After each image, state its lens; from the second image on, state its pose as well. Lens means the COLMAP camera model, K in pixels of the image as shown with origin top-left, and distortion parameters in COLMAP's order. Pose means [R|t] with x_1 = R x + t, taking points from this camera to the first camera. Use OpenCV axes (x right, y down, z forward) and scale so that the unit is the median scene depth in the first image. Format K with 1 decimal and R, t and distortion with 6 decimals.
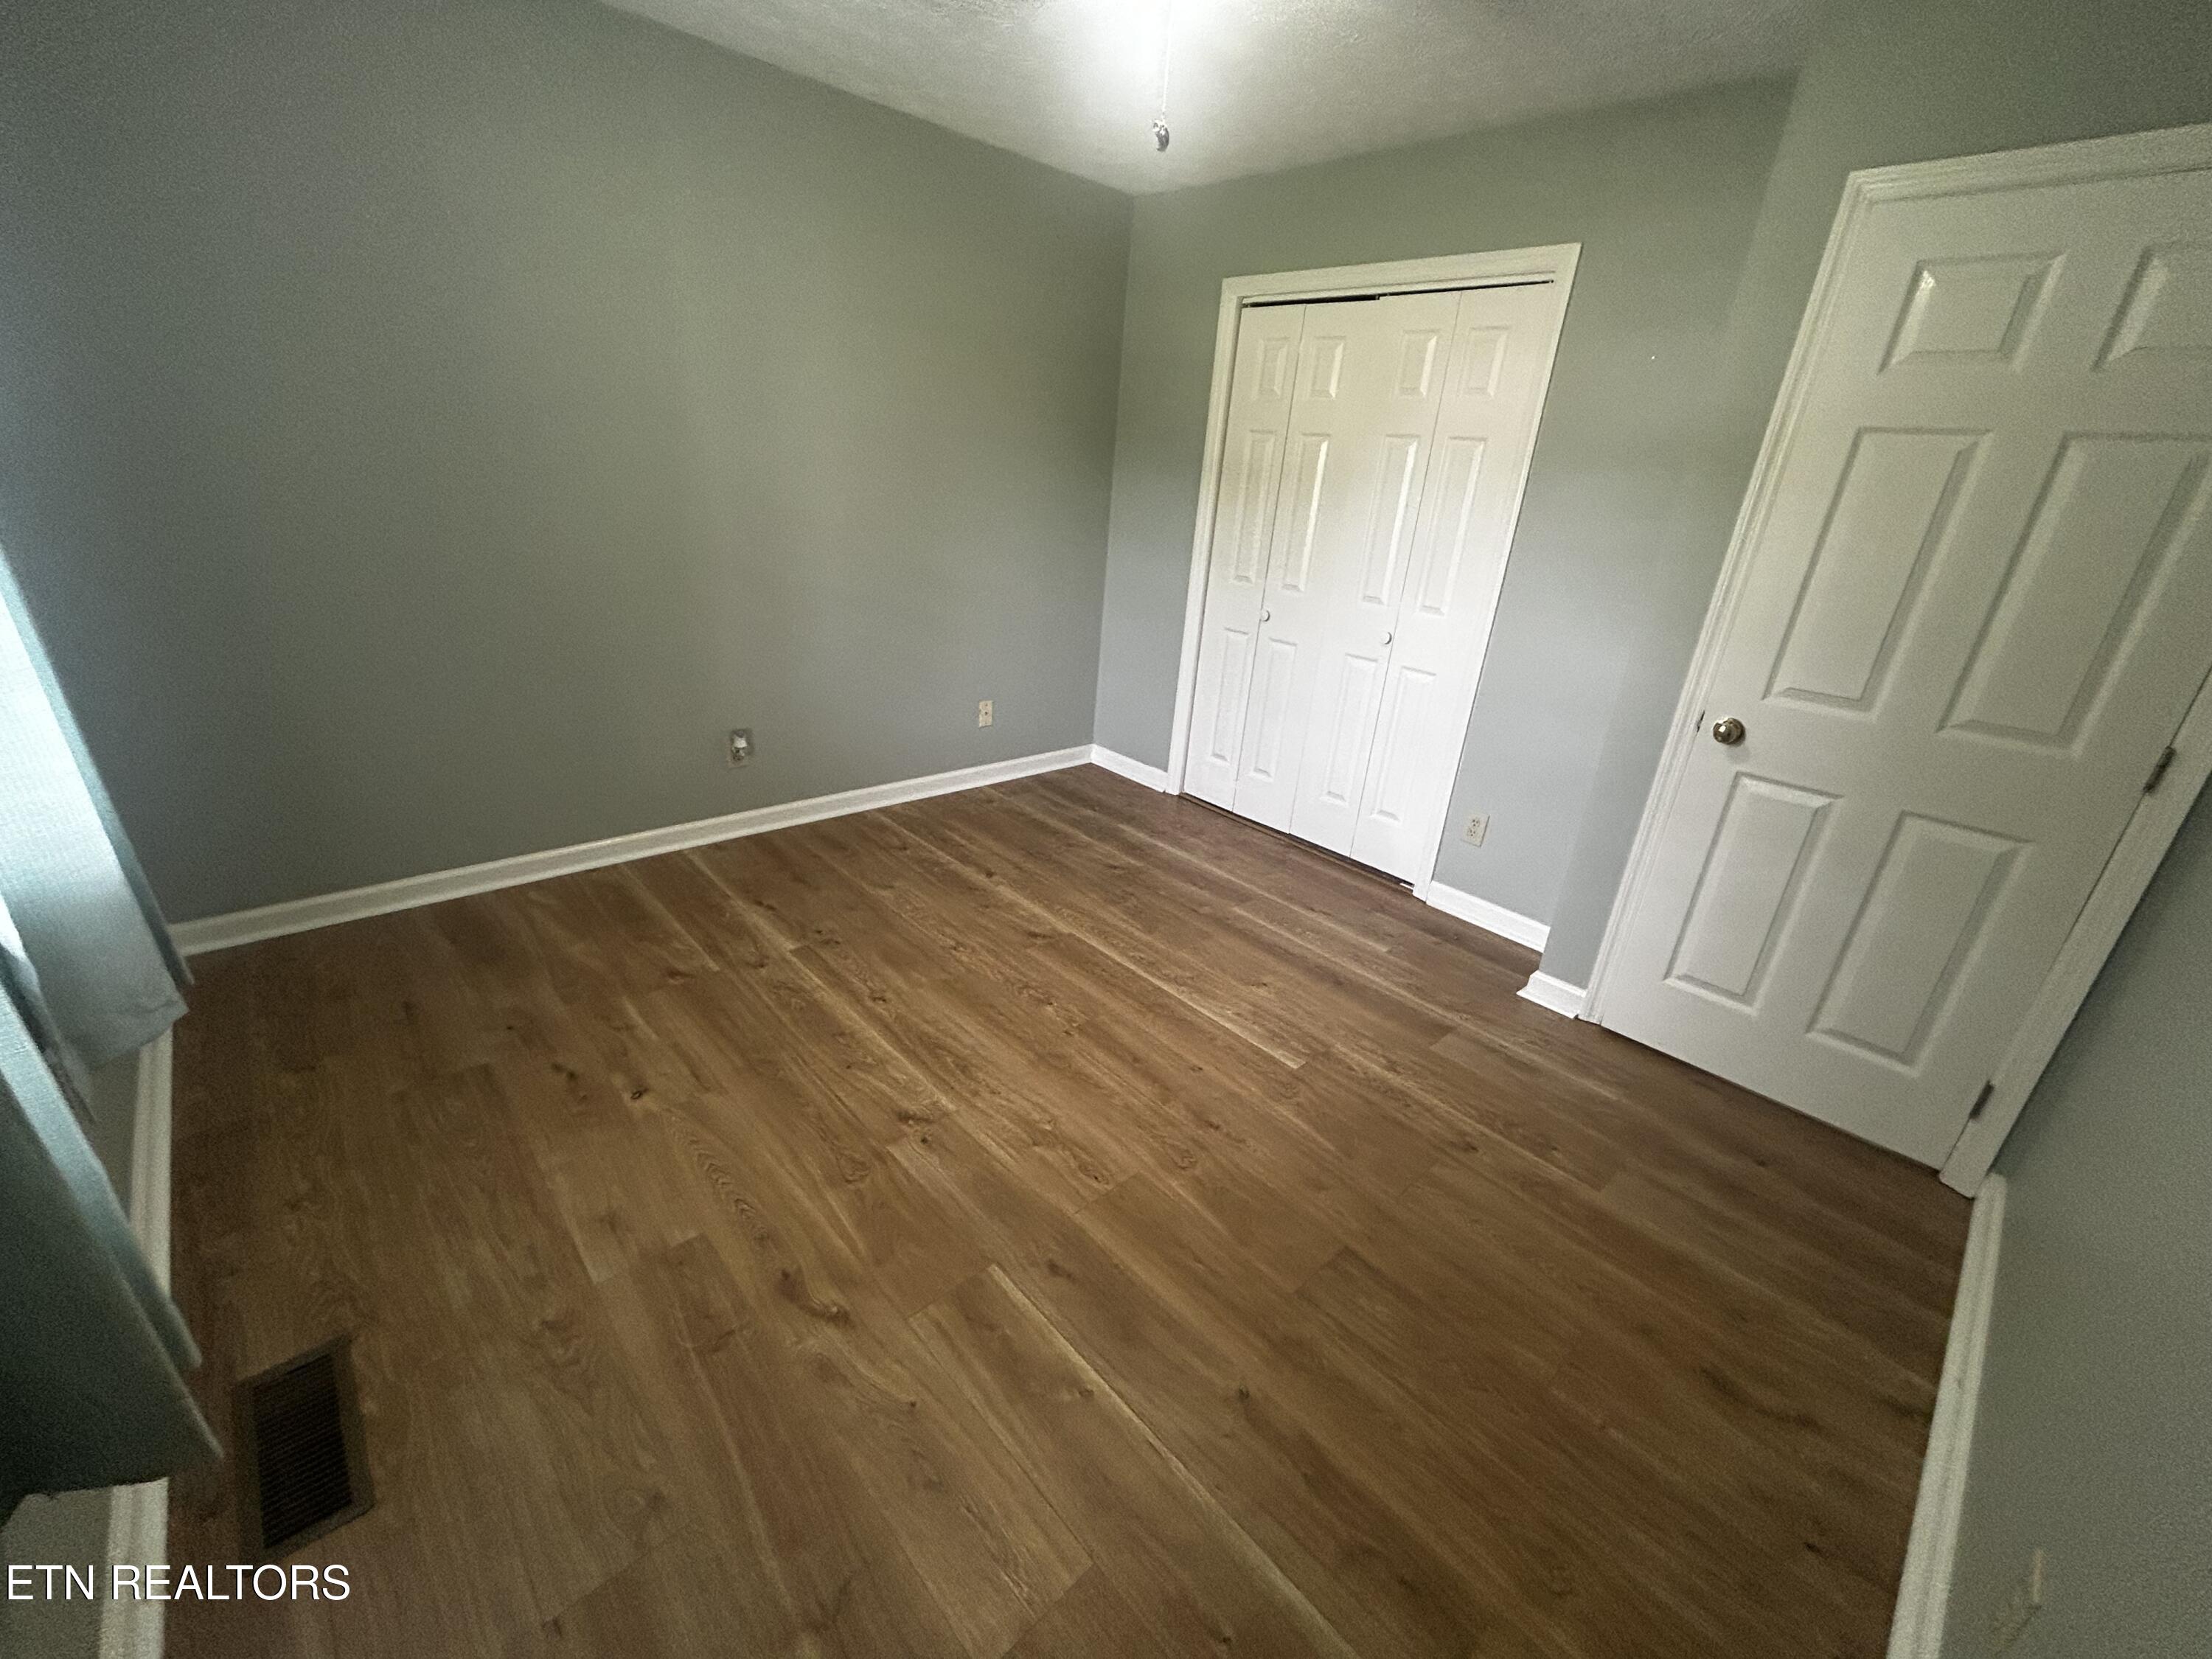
lens RADIAL K [[893.7, 0, 1114.8], [0, 893.7, 826.9], [0, 0, 1]] dist [0.002006, 0.000029]
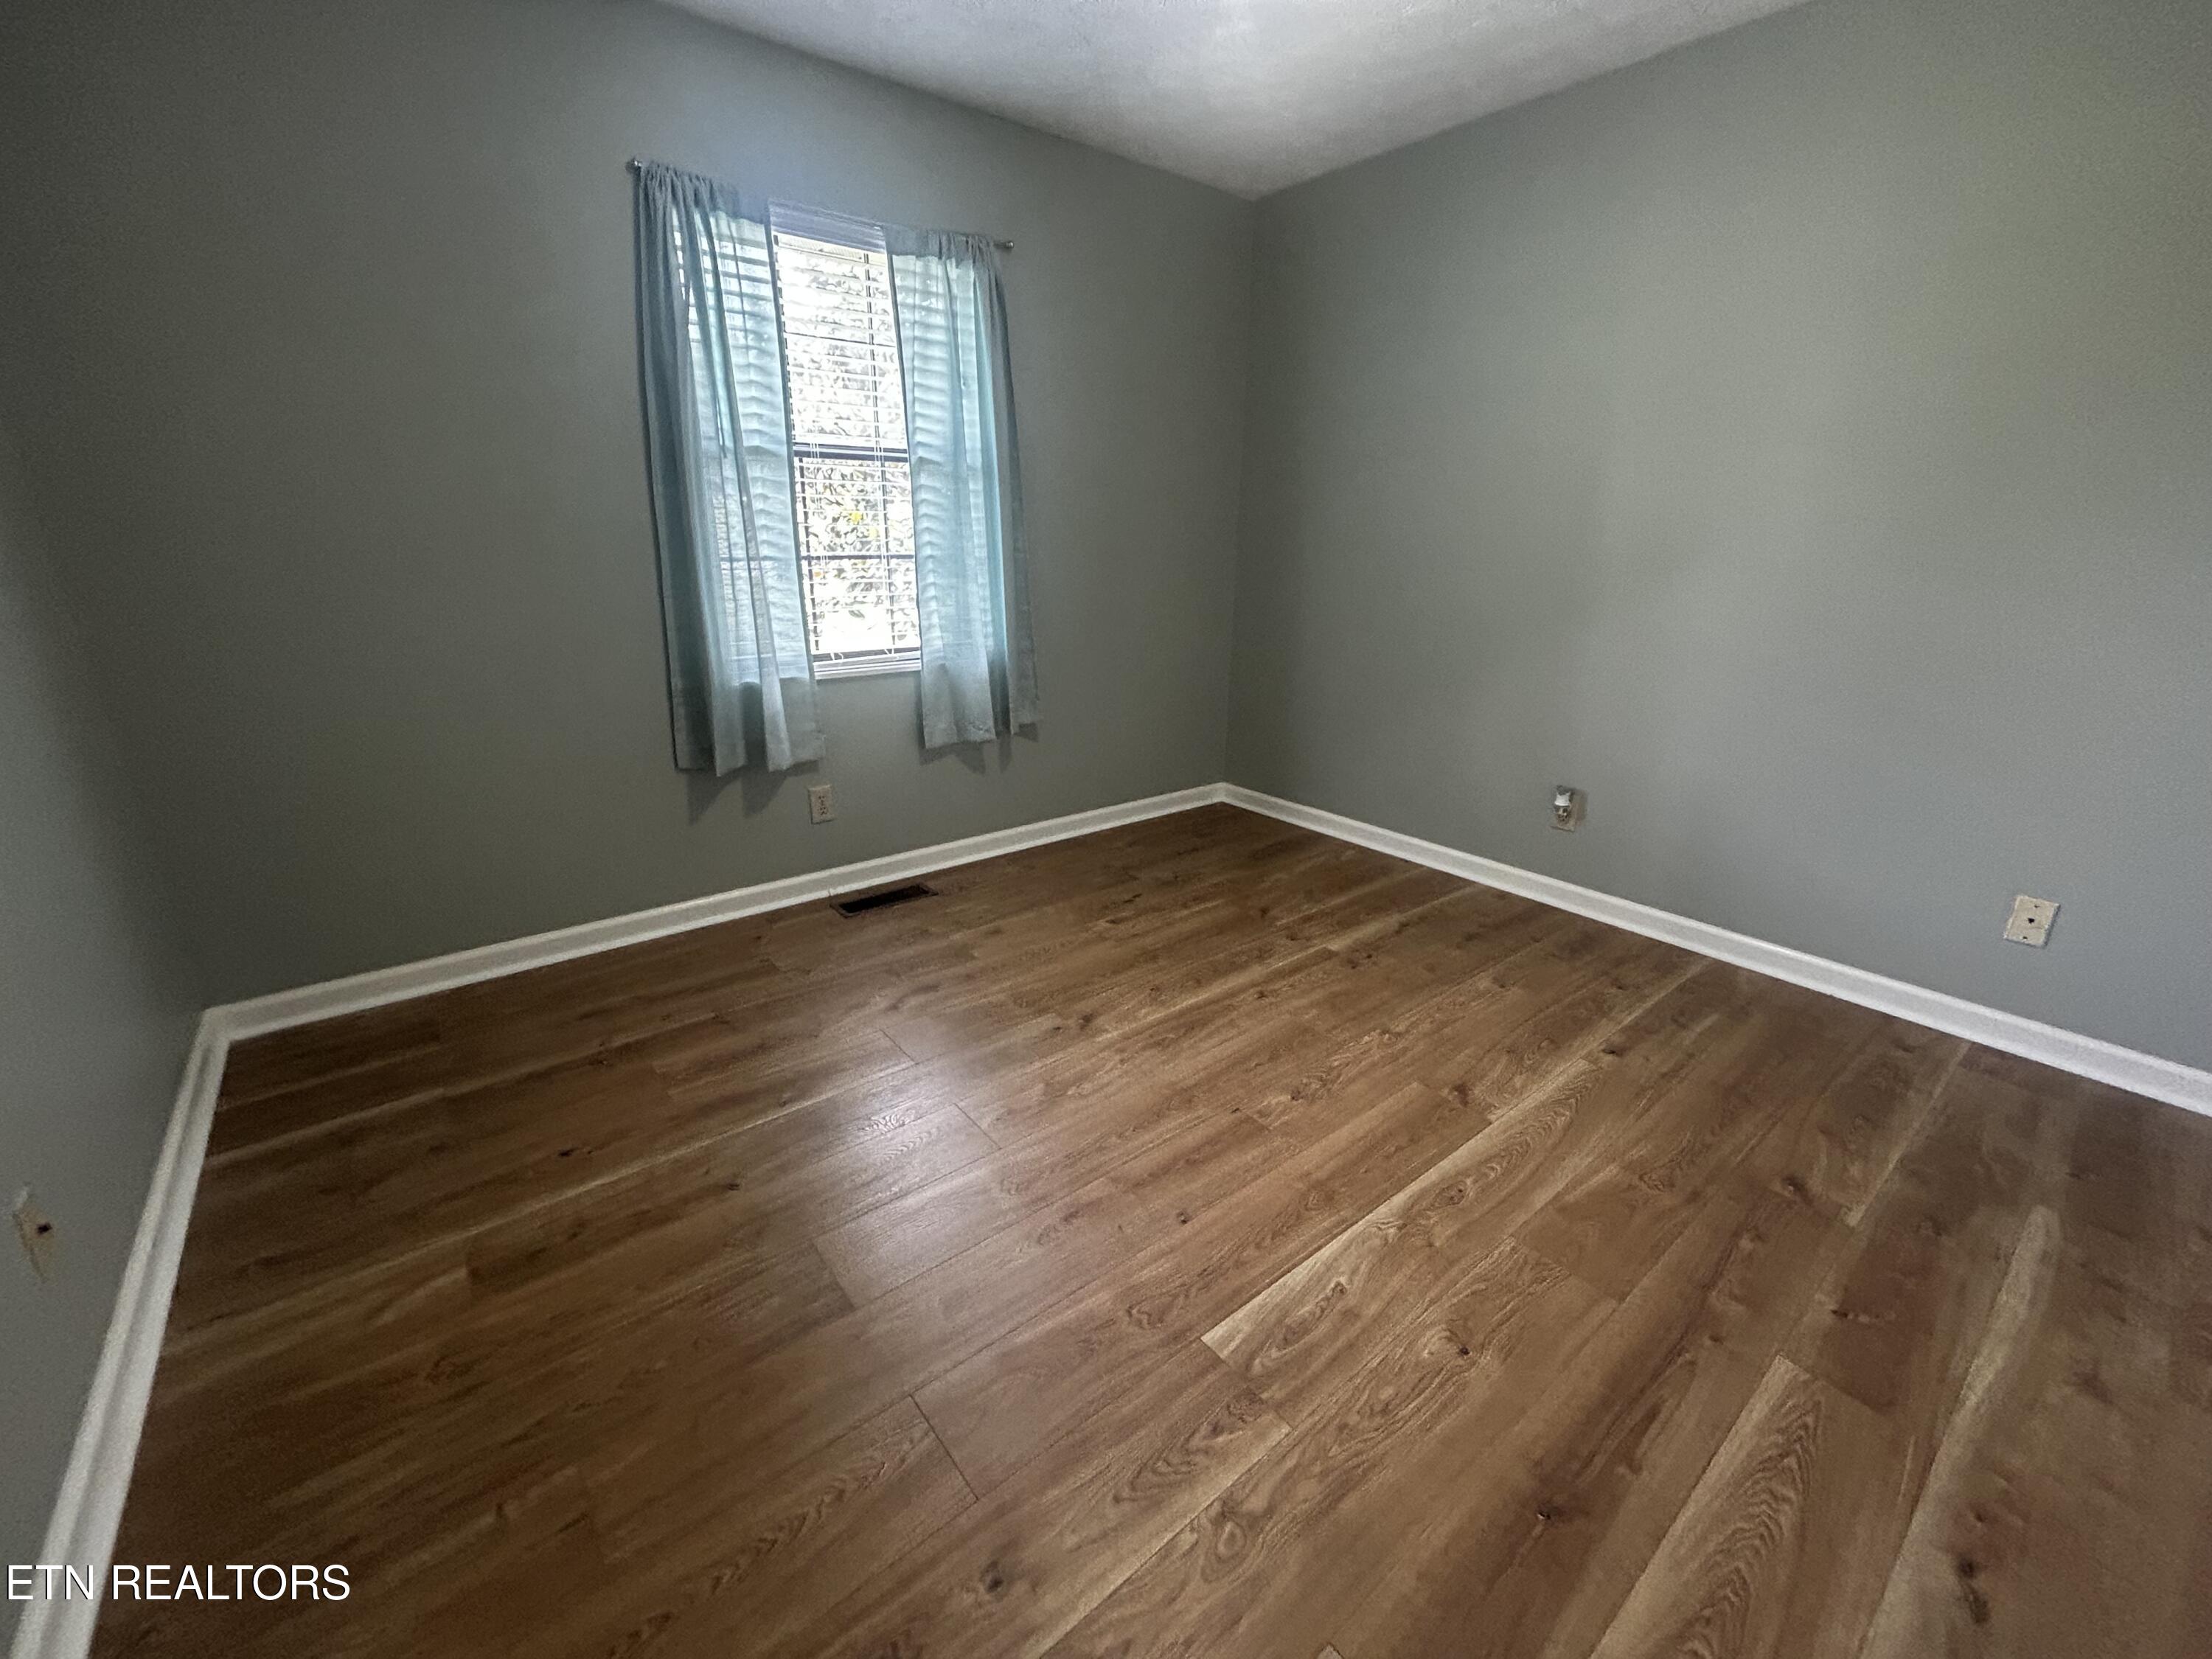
lens RADIAL K [[893.7, 0, 1116.9], [0, 893.7, 826.4], [0, 0, 1]] dist [0.002006, 0.000029]
pose [[-0.069842, 0.244515, -0.967127, 0.593774], [-0.387774, 0.886593, 0.252158, -0.147016], [0.919105, 0.392638, 0.032896, 0.647880]]
